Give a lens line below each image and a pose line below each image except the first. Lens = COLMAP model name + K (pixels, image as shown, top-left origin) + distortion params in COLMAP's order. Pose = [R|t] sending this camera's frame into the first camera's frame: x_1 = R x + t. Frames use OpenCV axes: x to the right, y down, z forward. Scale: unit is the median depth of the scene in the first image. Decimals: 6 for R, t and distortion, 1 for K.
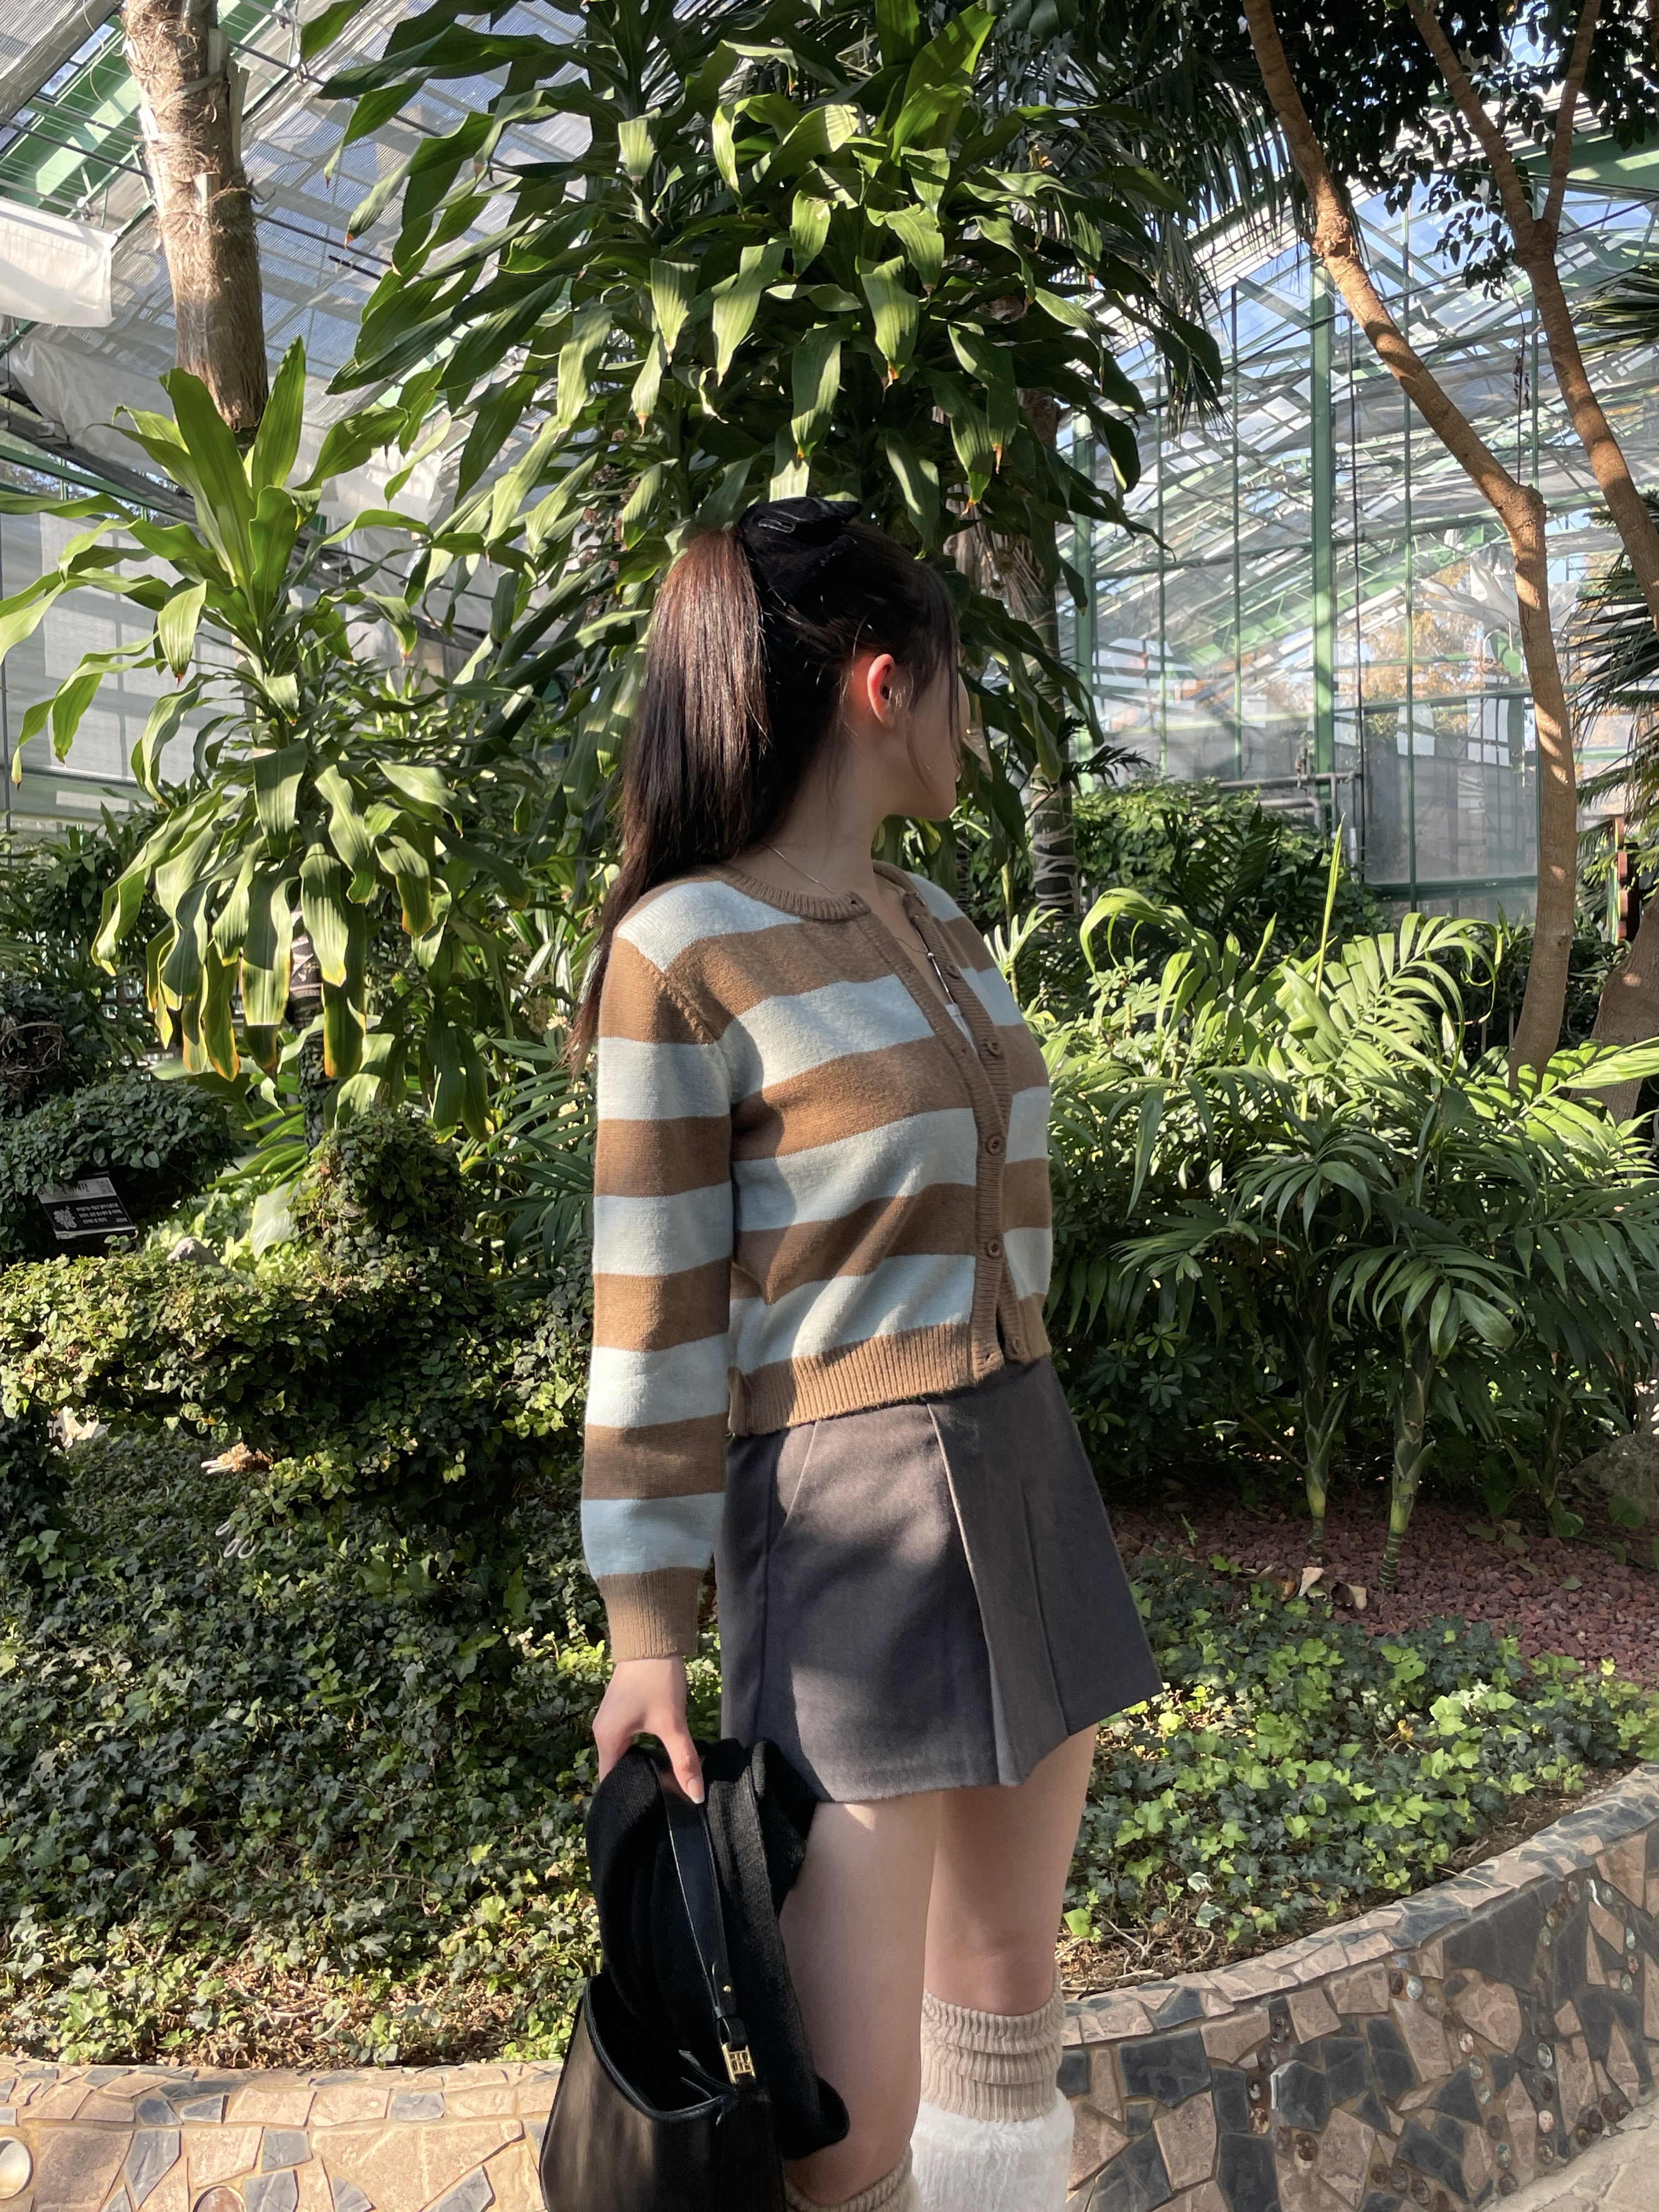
lens RADIAL K [[2119.5, 0, 776.8], [0, 2119.5, 1042.1], [0, 0, 1]] dist [0.024692, 0.000000]
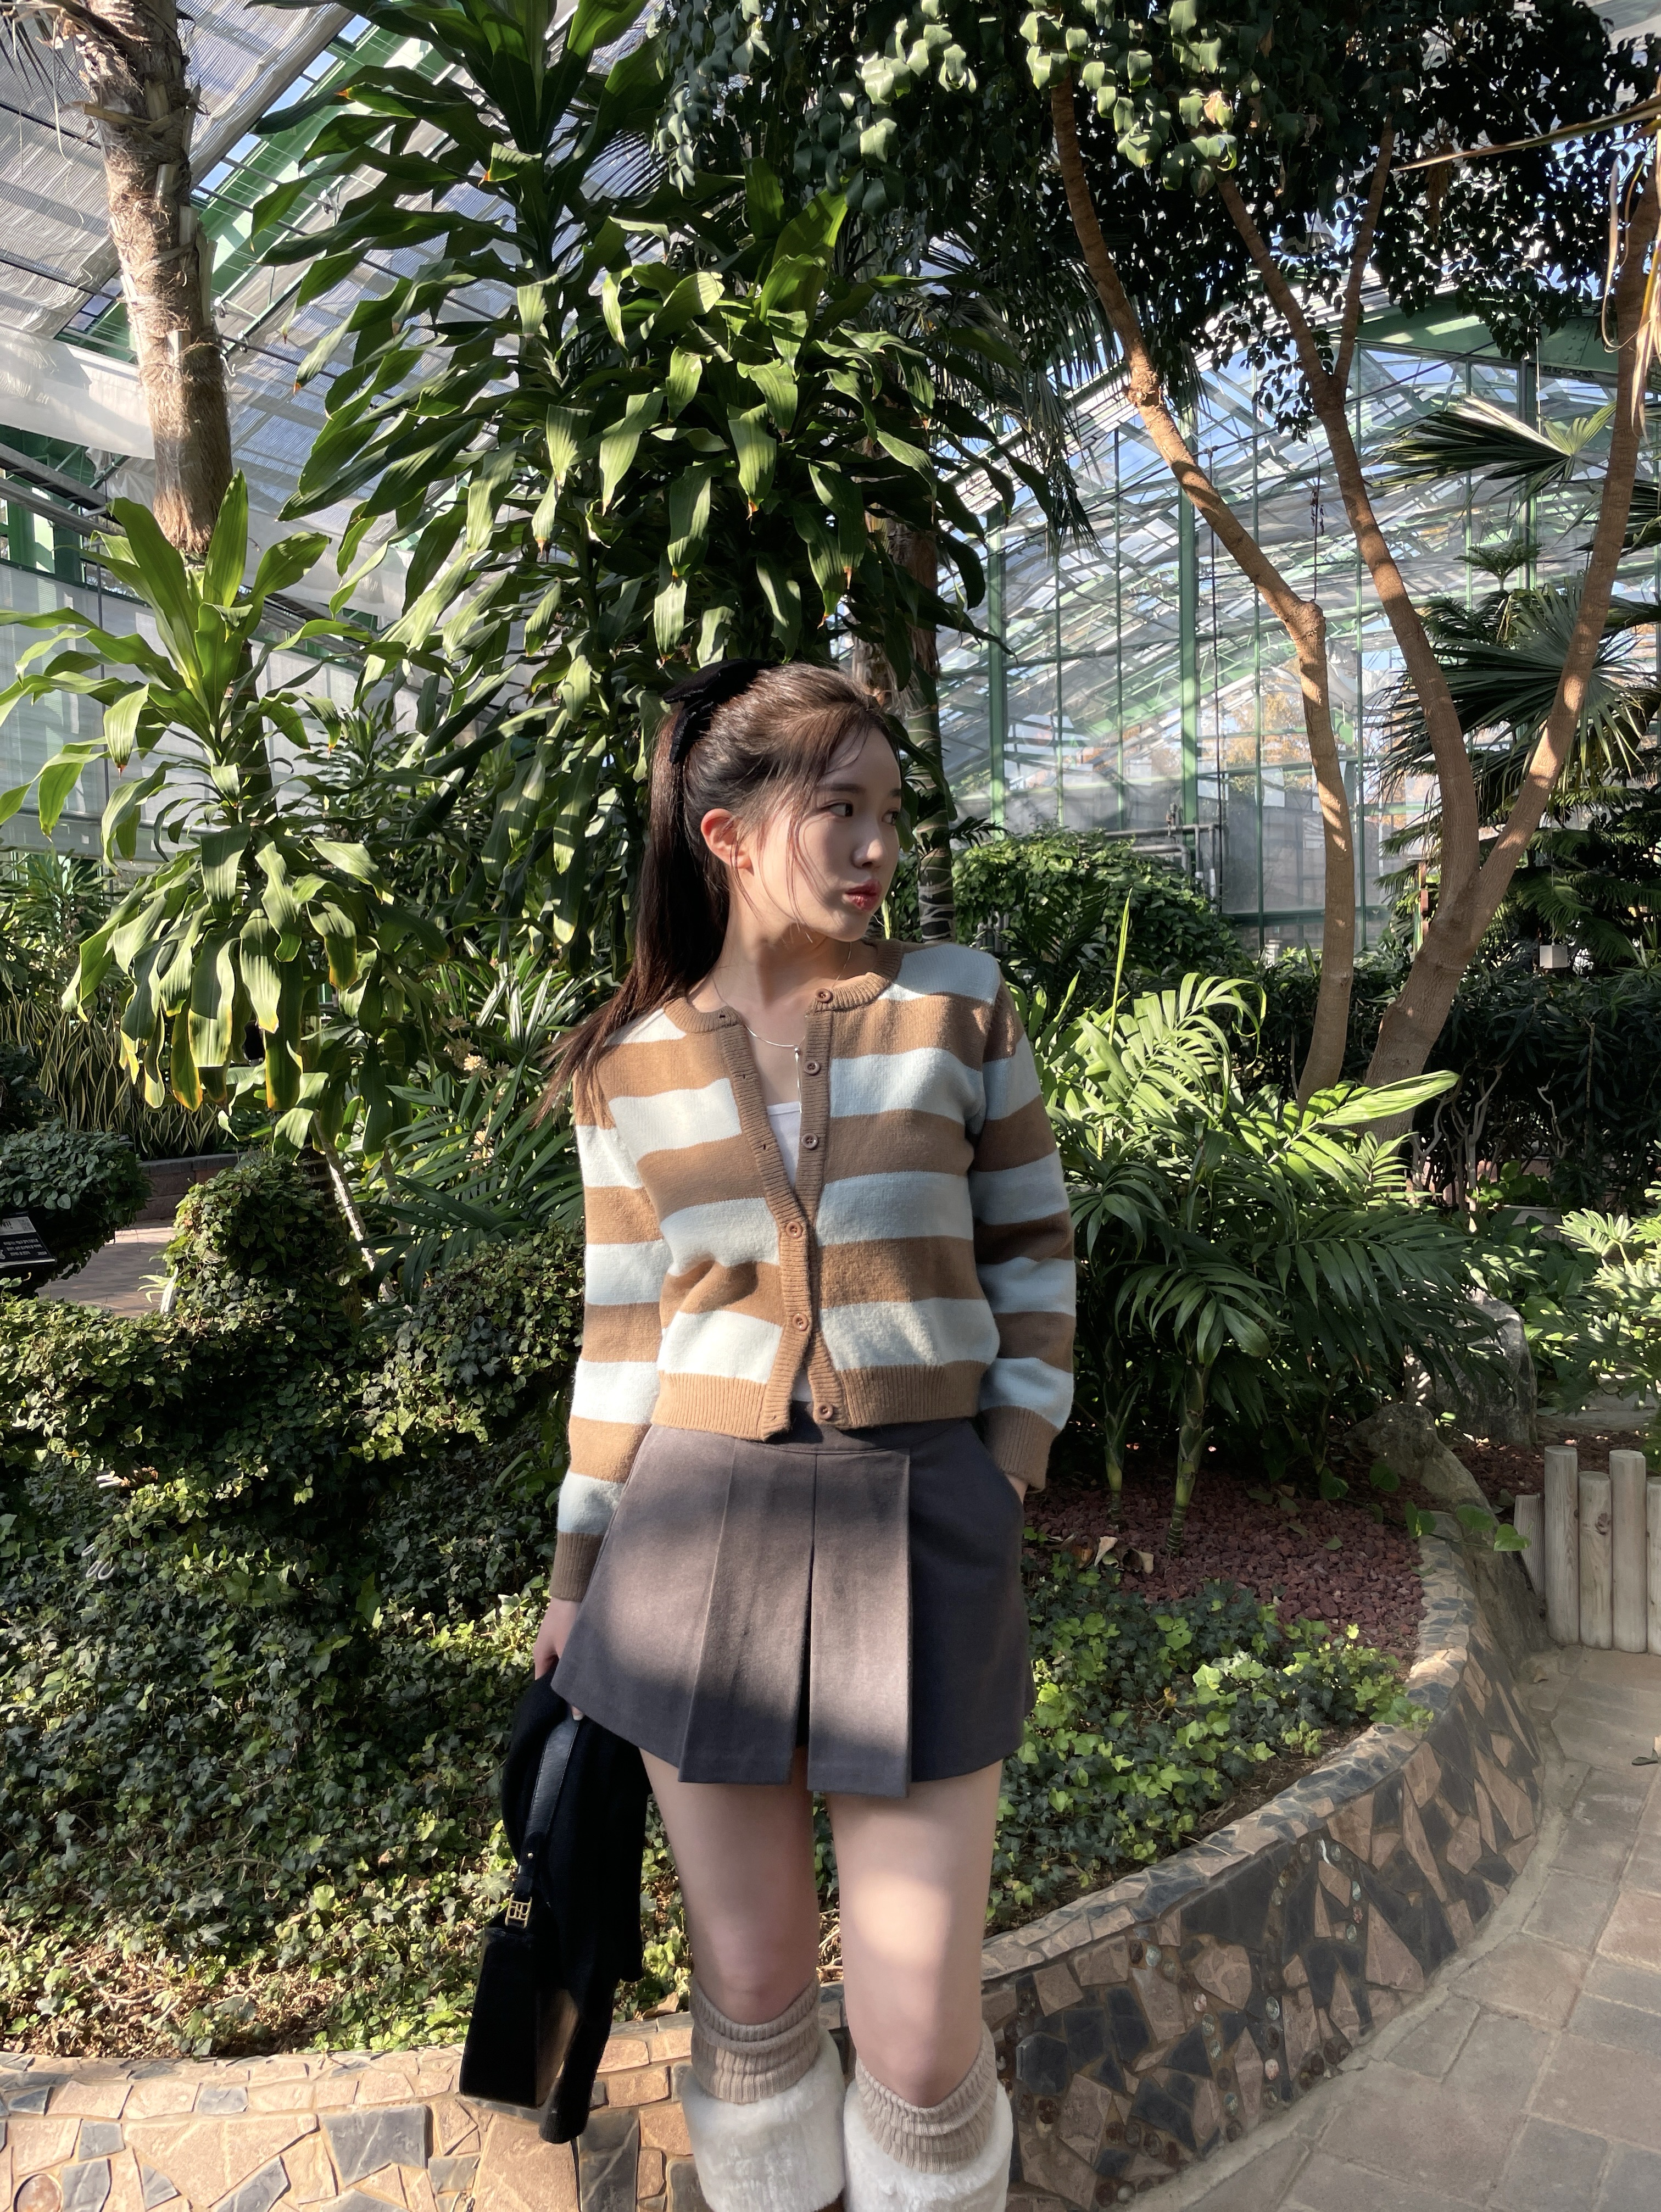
lens RADIAL K [[1666.8, 0, 814.9], [0, 1666.8, 1034.8], [0, 0, 1]] dist [0.046800, -0.048630]
pose [[0.999902, -0.002940, 0.013694, 0.078997], [0.002861, 0.999979, 0.005772, -0.032113], [-0.013711, -0.005732, 0.999890, 0.087860]]
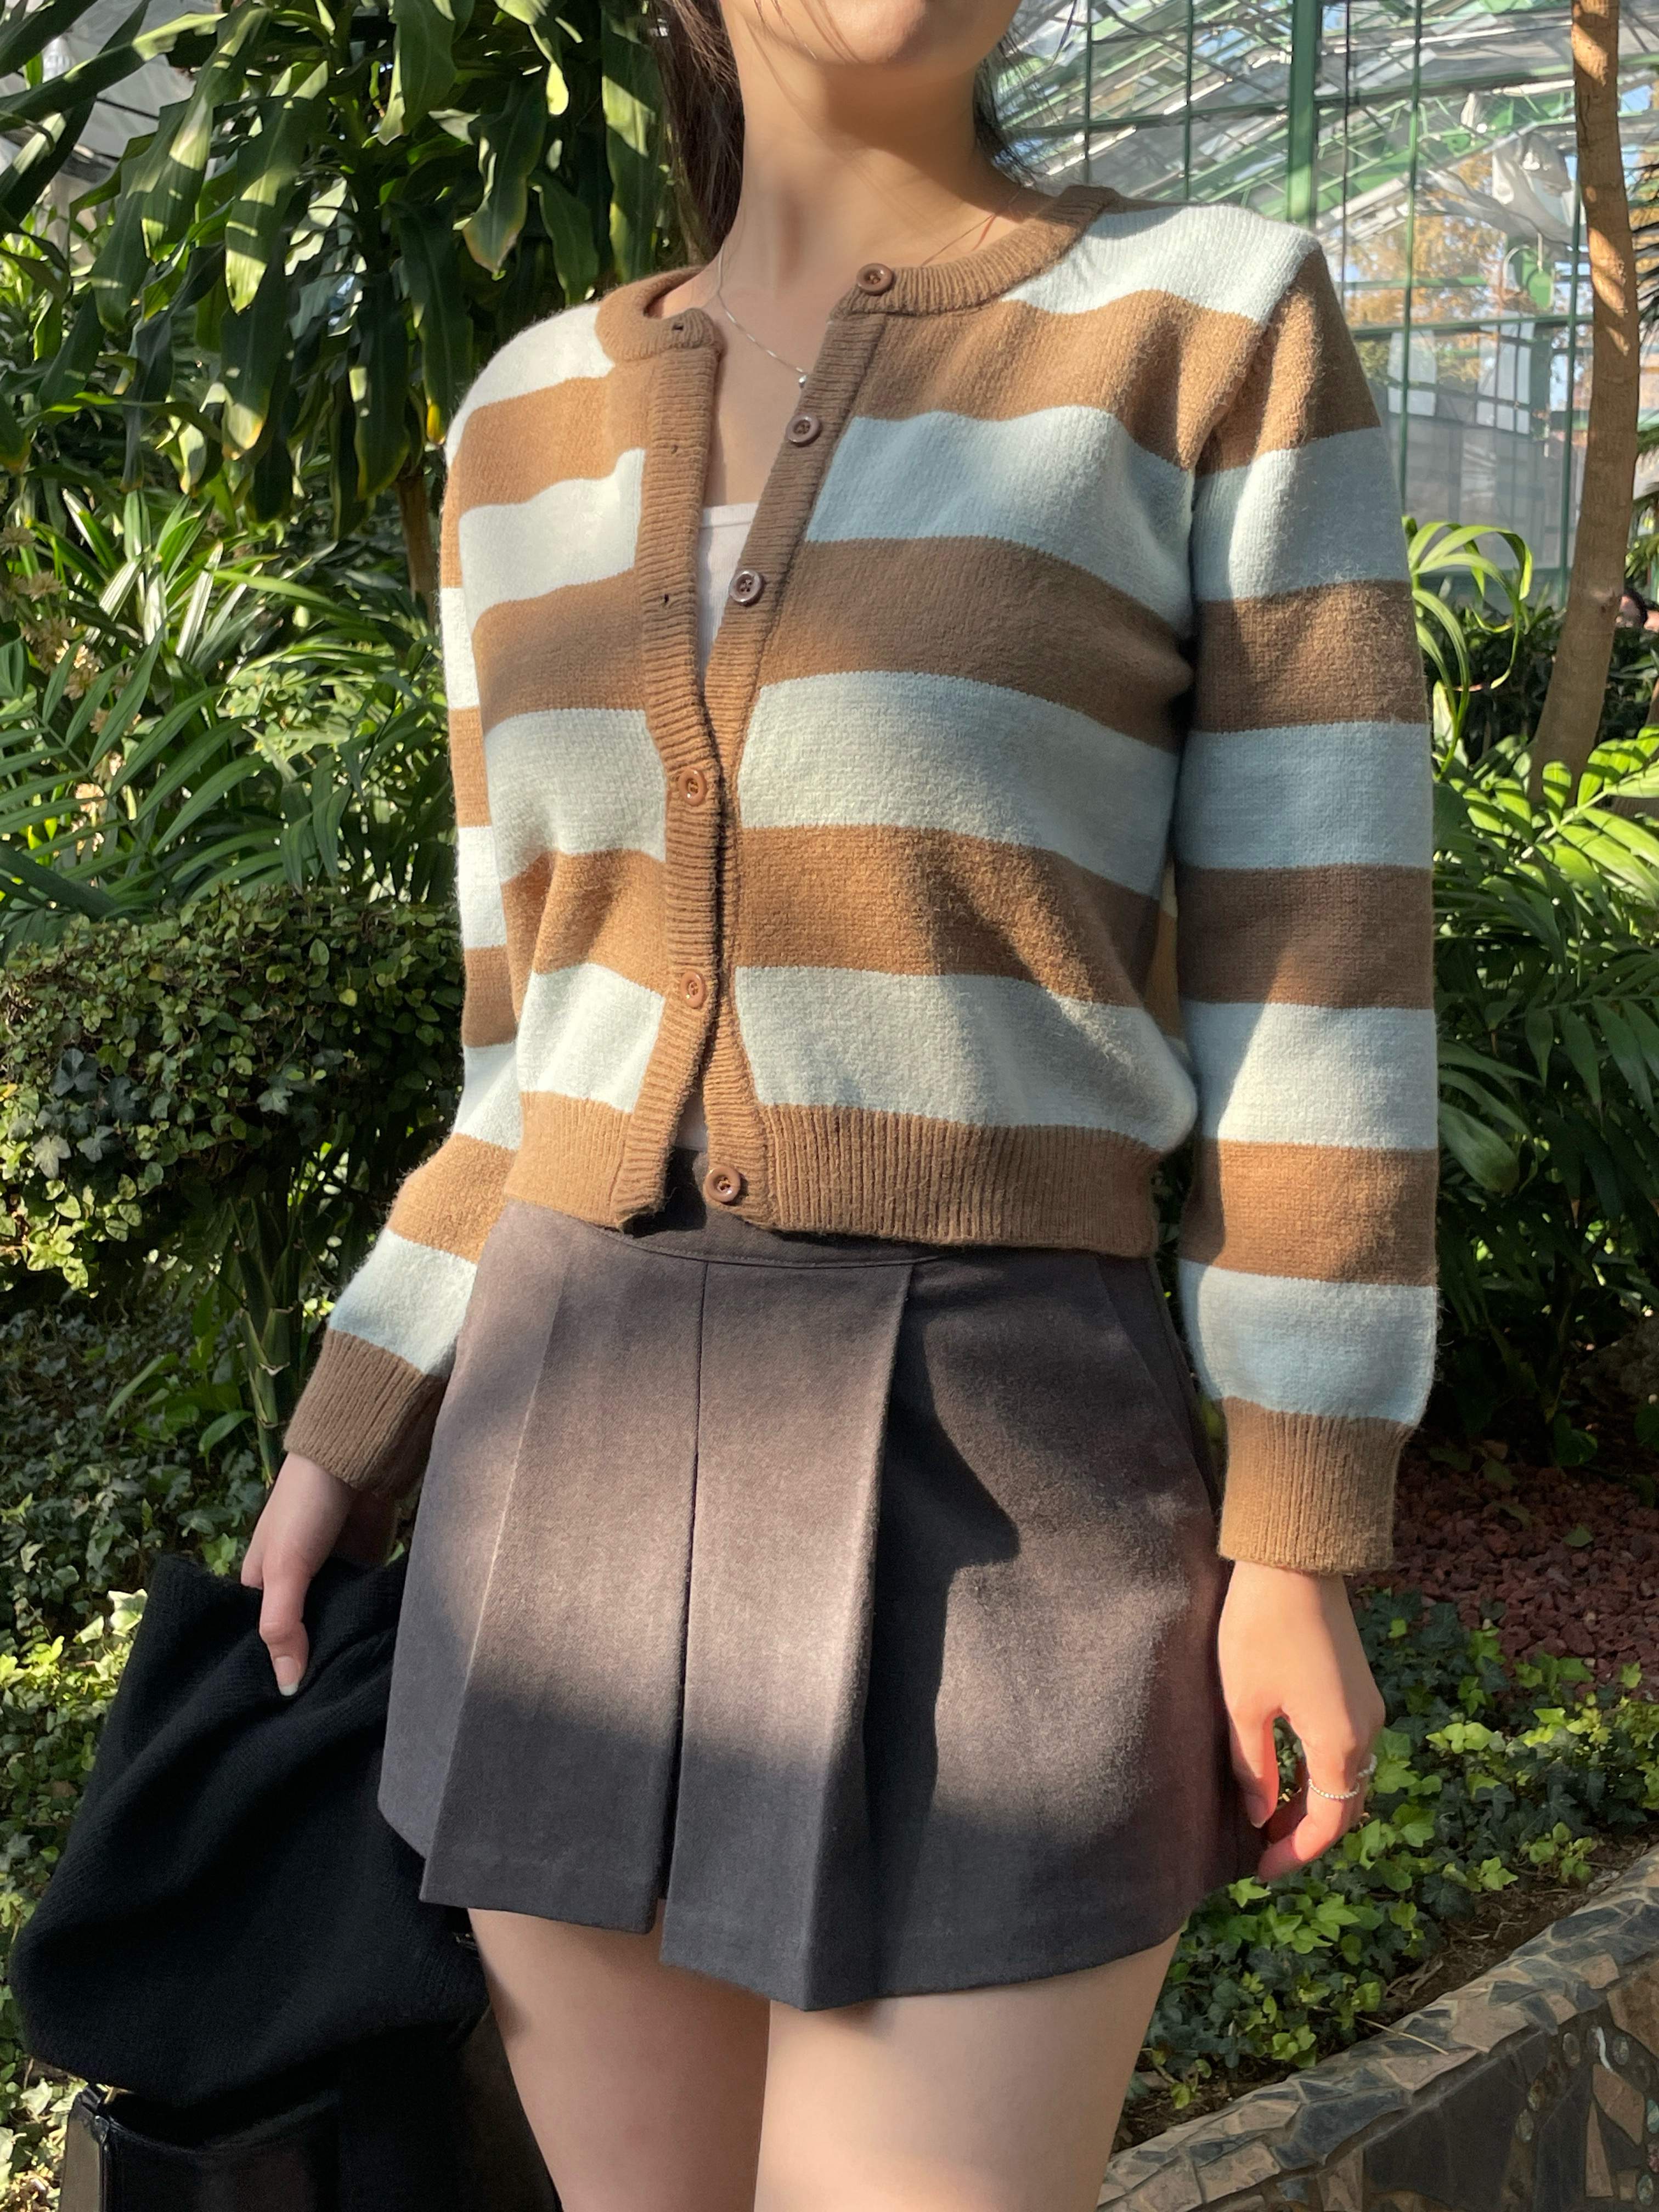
lens RADIAL K [[2640.3, 0, 809.3], [0, 2640.3, 1023.8], [0, 0, 1]] dist [0.033804, 0.000000]
pose [[0.996660, 0.022709, 0.078440, 0.062213], [-0.029533, 0.995774, 0.086958, 0.026795], [-0.076133, -0.088984, 0.993119, 0.203752]]
